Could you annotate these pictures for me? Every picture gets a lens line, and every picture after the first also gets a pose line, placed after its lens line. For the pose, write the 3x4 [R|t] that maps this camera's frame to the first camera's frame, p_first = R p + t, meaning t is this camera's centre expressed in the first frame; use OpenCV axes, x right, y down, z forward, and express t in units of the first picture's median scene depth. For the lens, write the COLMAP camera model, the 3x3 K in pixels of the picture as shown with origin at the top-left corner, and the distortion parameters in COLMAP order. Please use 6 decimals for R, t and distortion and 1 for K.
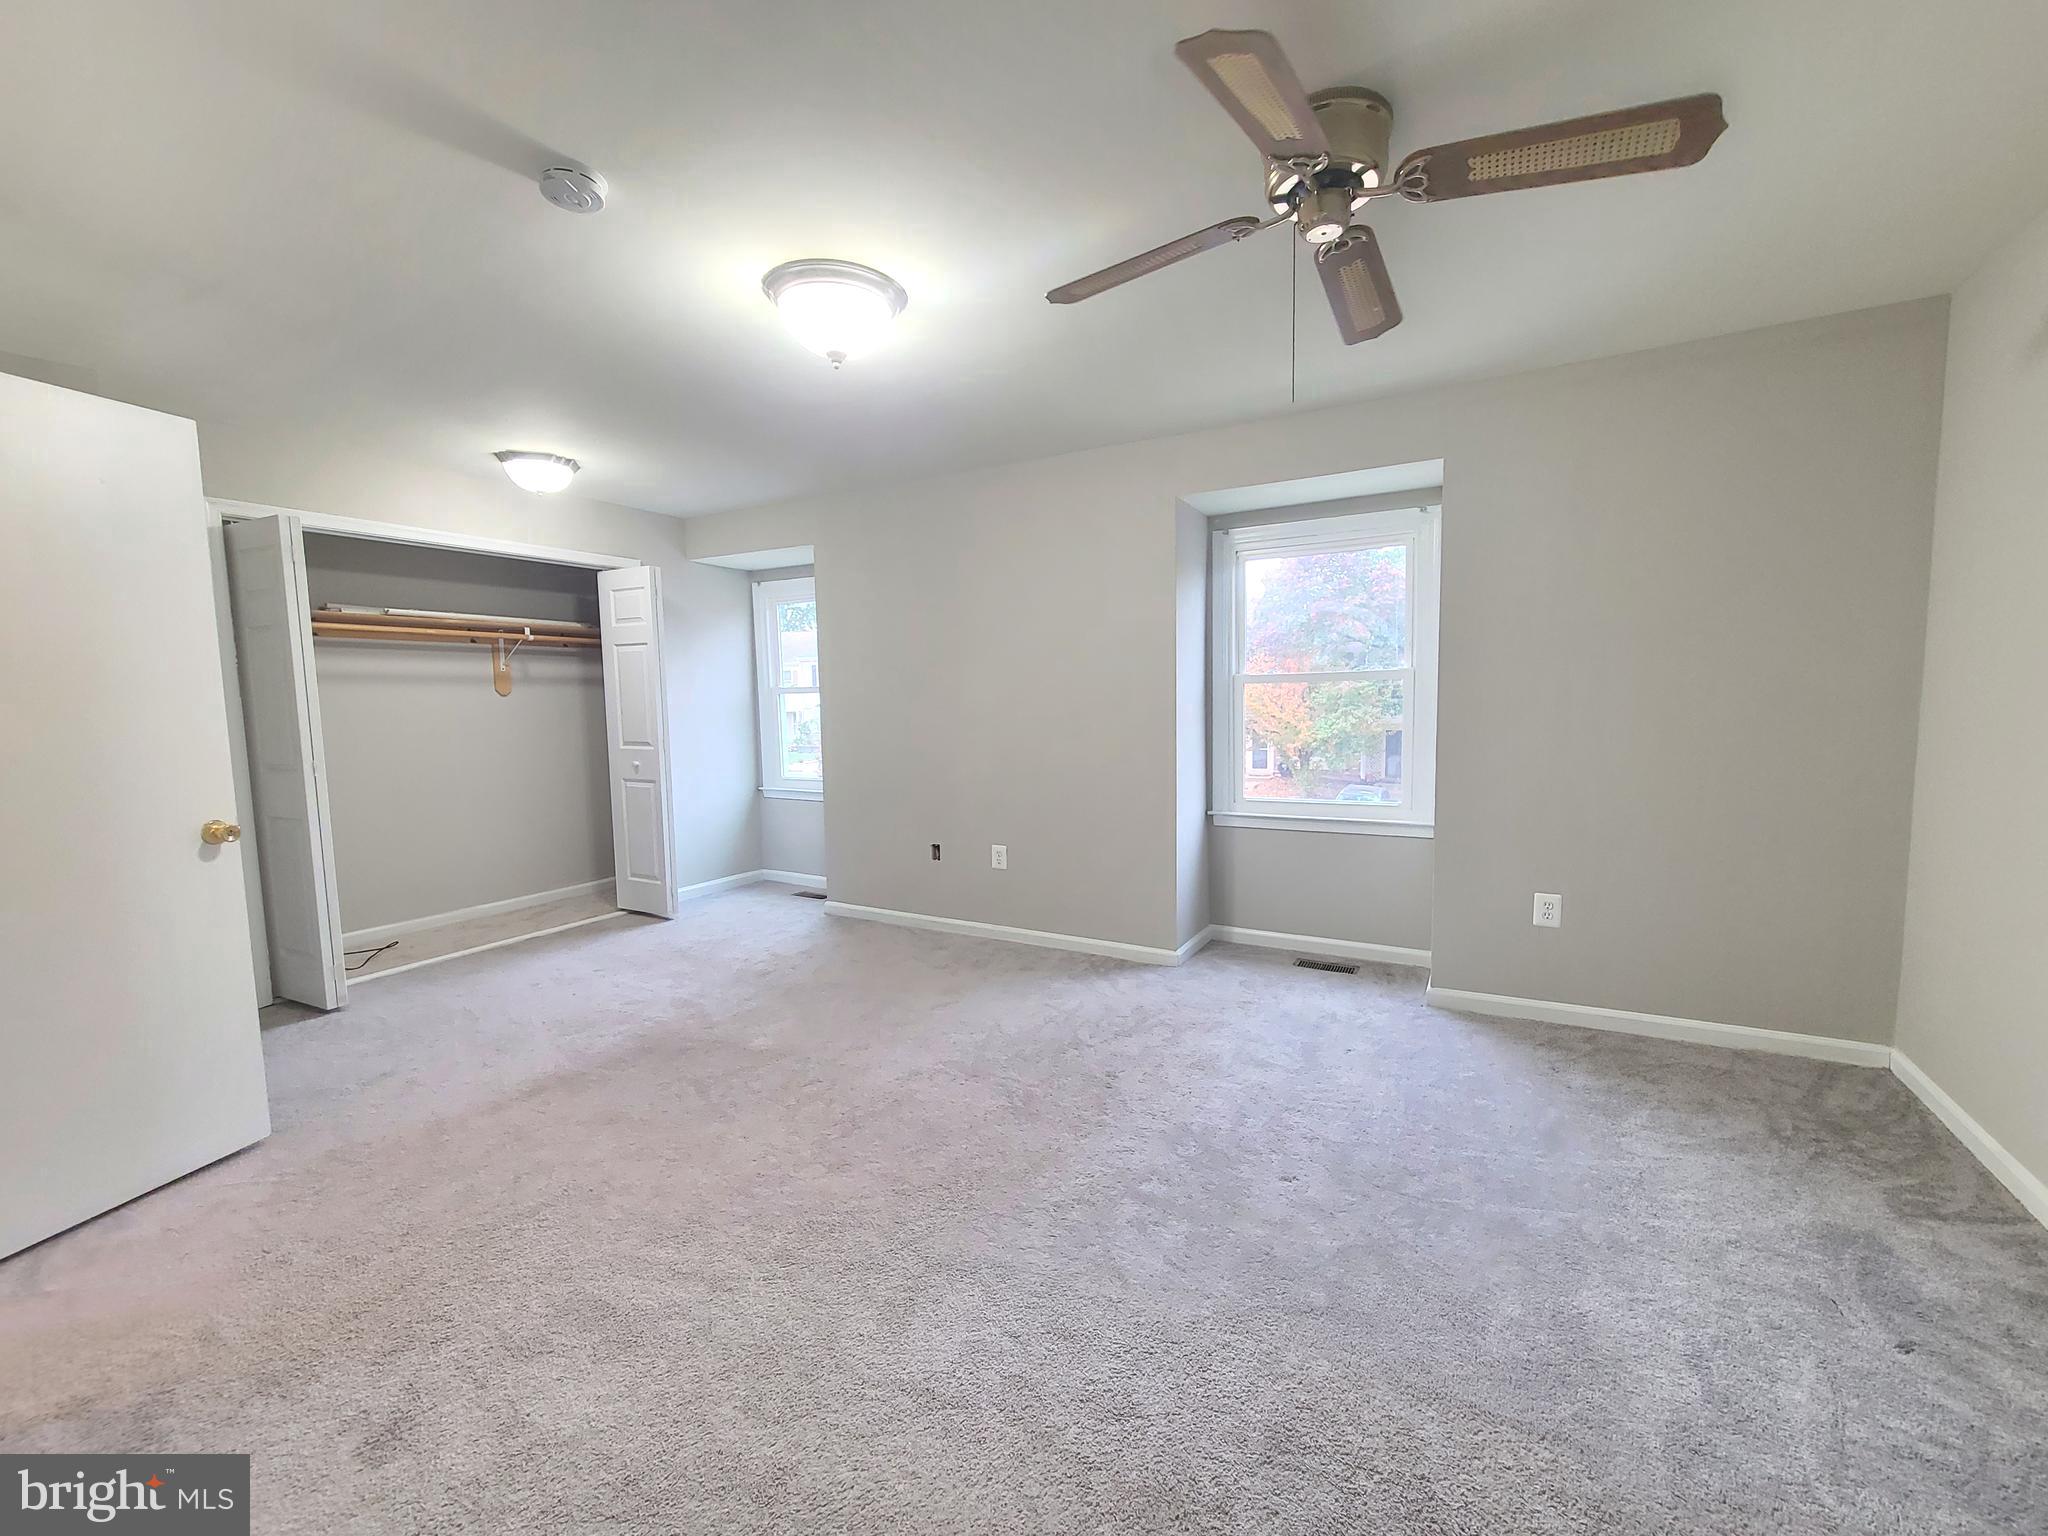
lens RADIAL K [[832.7, 0, 1031.9], [0, 832.7, 765.5], [0, 0, 1]] dist [0.001455, -0.001176]
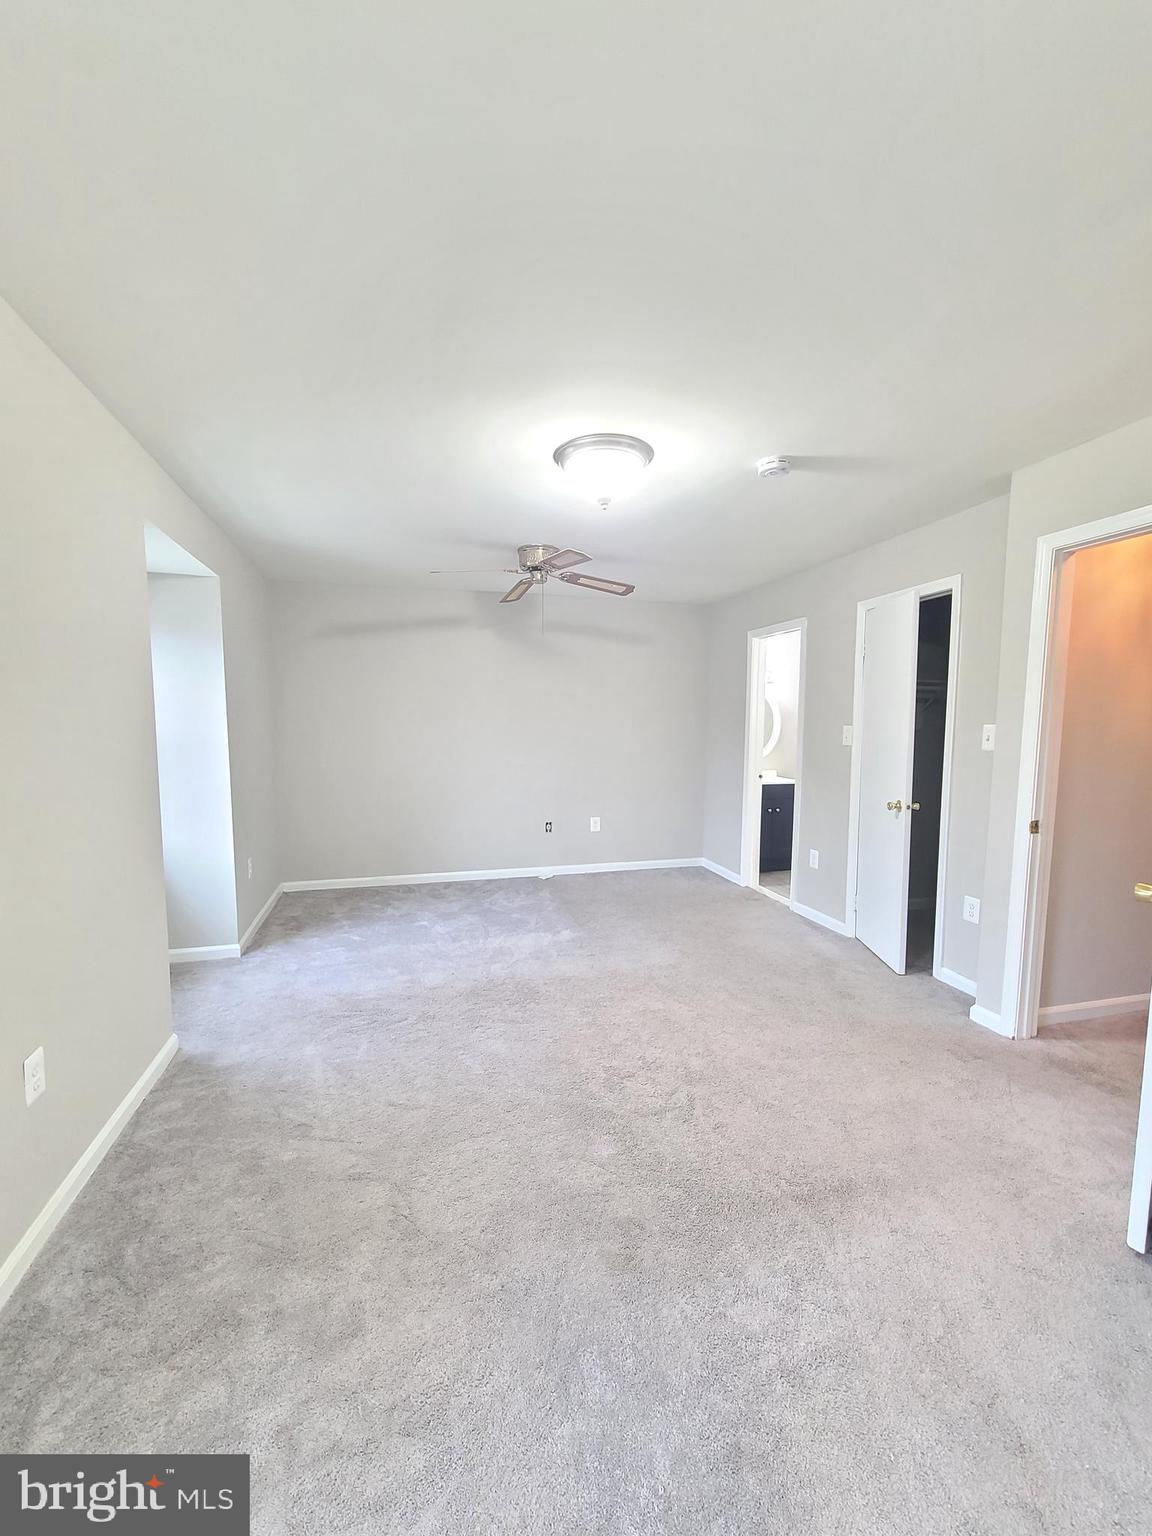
lens RADIAL K [[624.5, 0, 578.0], [0, 624.5, 775.5], [0, 0, 1]] dist [0.001455, -0.001176]
pose [[-0.708952, -0.043974, 0.703885, -0.644354], [0.071076, 0.988518, 0.133343, -0.115524], [-0.701666, 0.144563, -0.697686, 1.243500]]
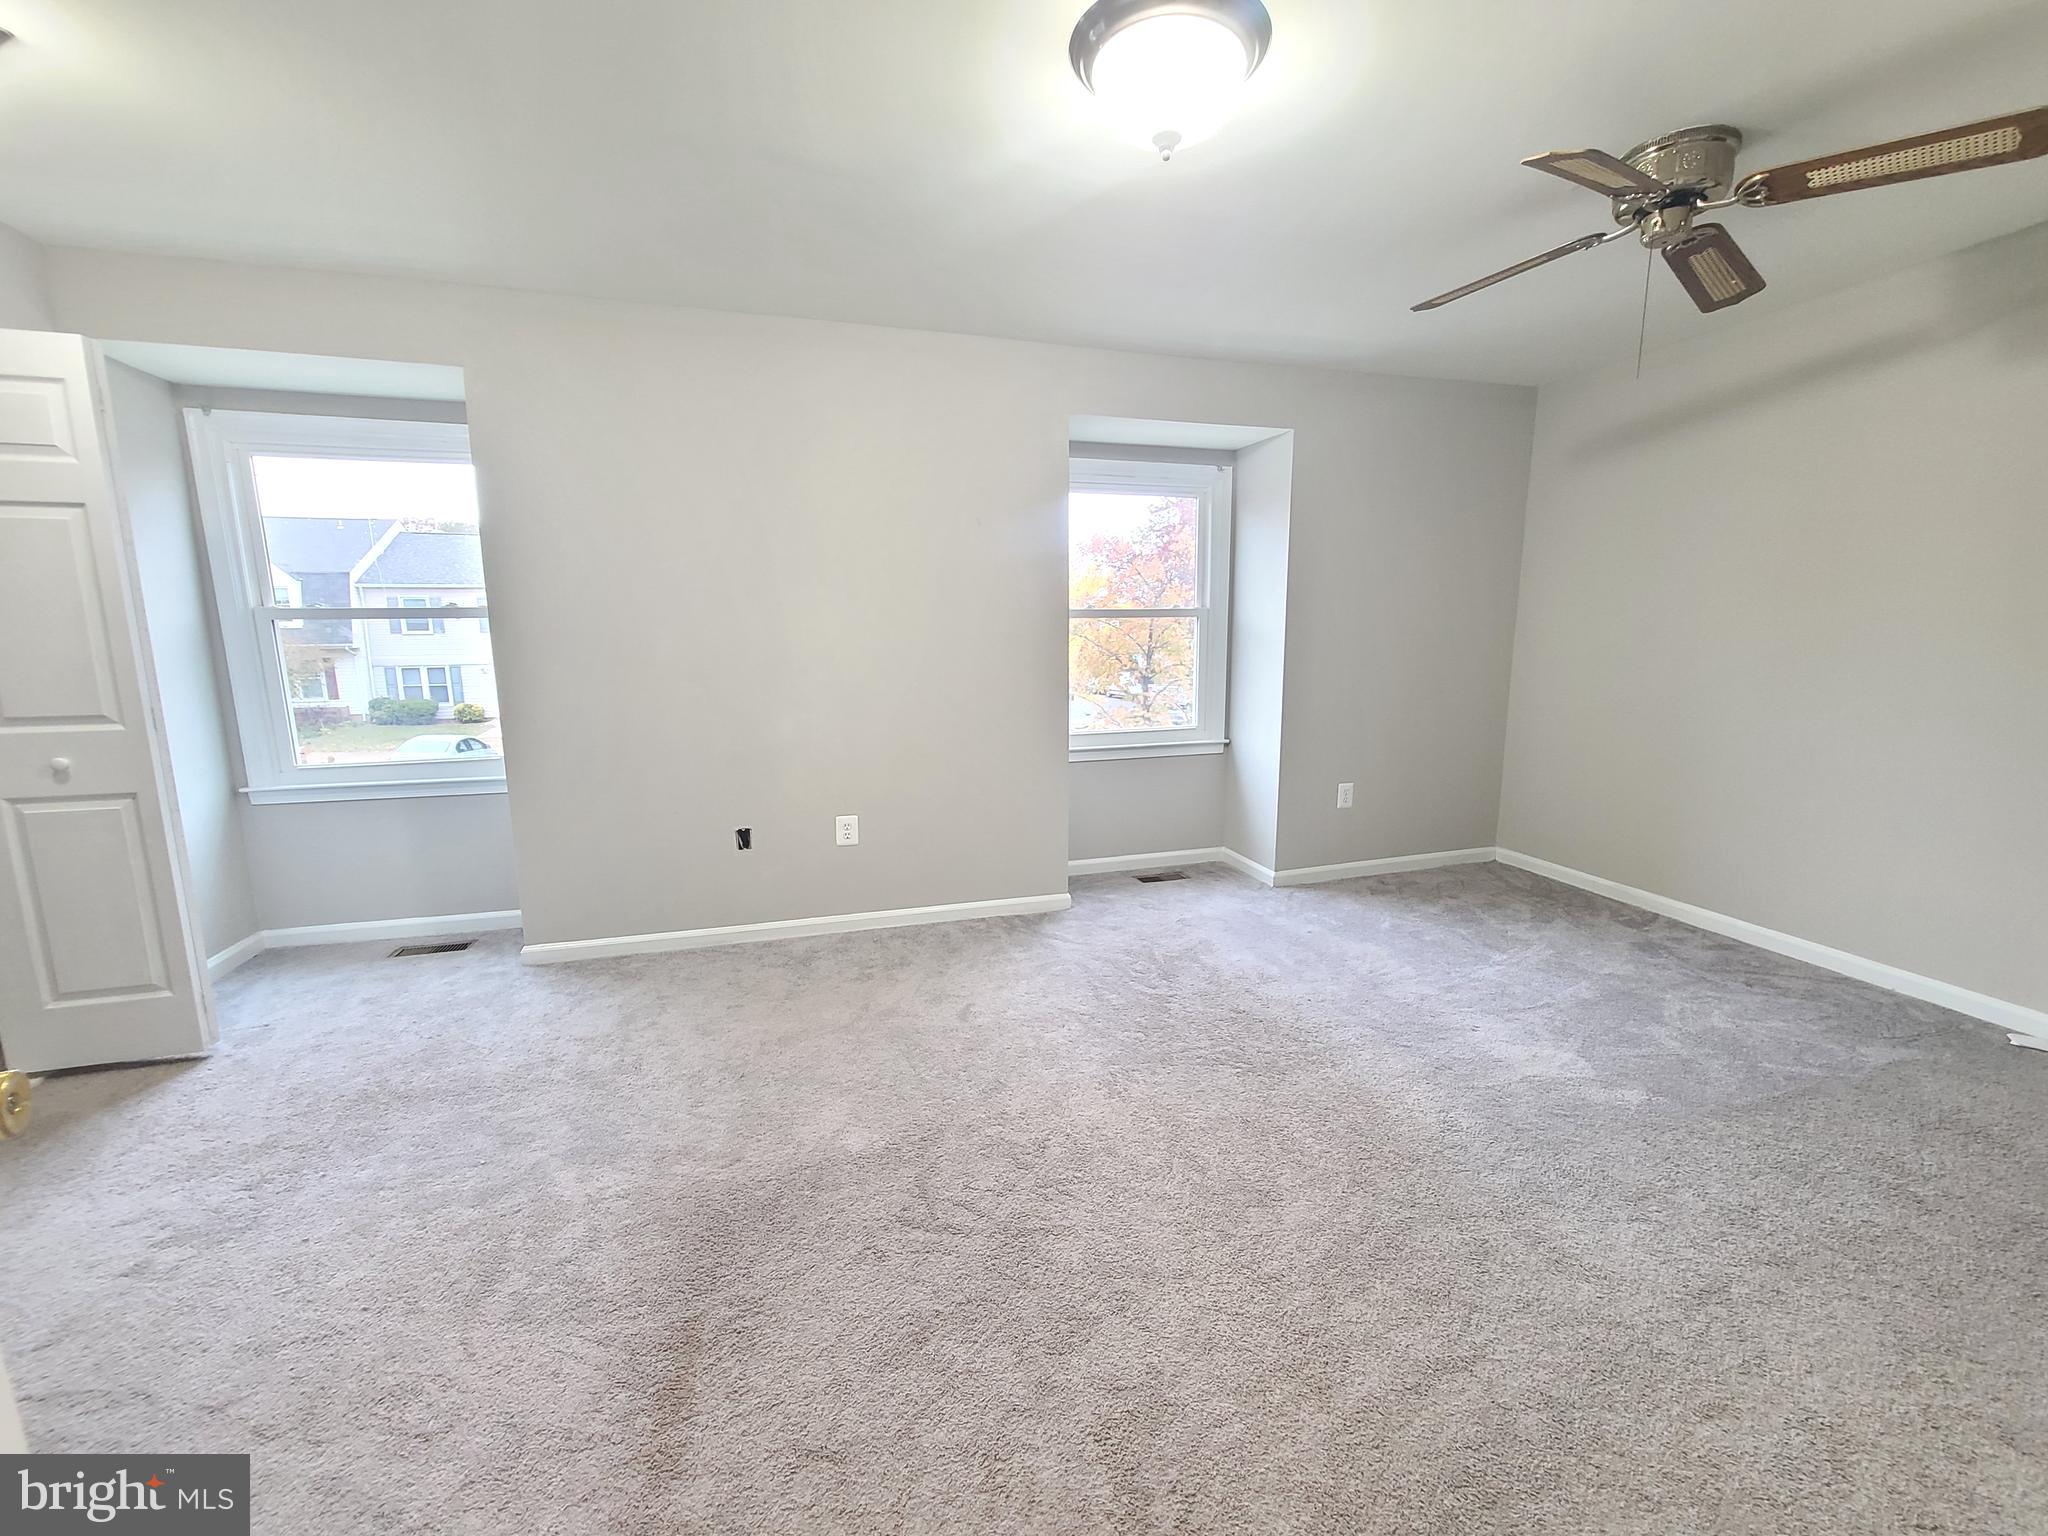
lens RADIAL K [[832.7, 0, 1042.1], [0, 832.7, 768.5], [0, 0, 1]] dist [0.001455, -0.001176]
pose [[0.695357, -0.104330, 0.711052, -0.582113], [0.056550, 0.994282, 0.090586, -0.013602], [-0.716436, -0.022779, 0.697280, 0.382333]]
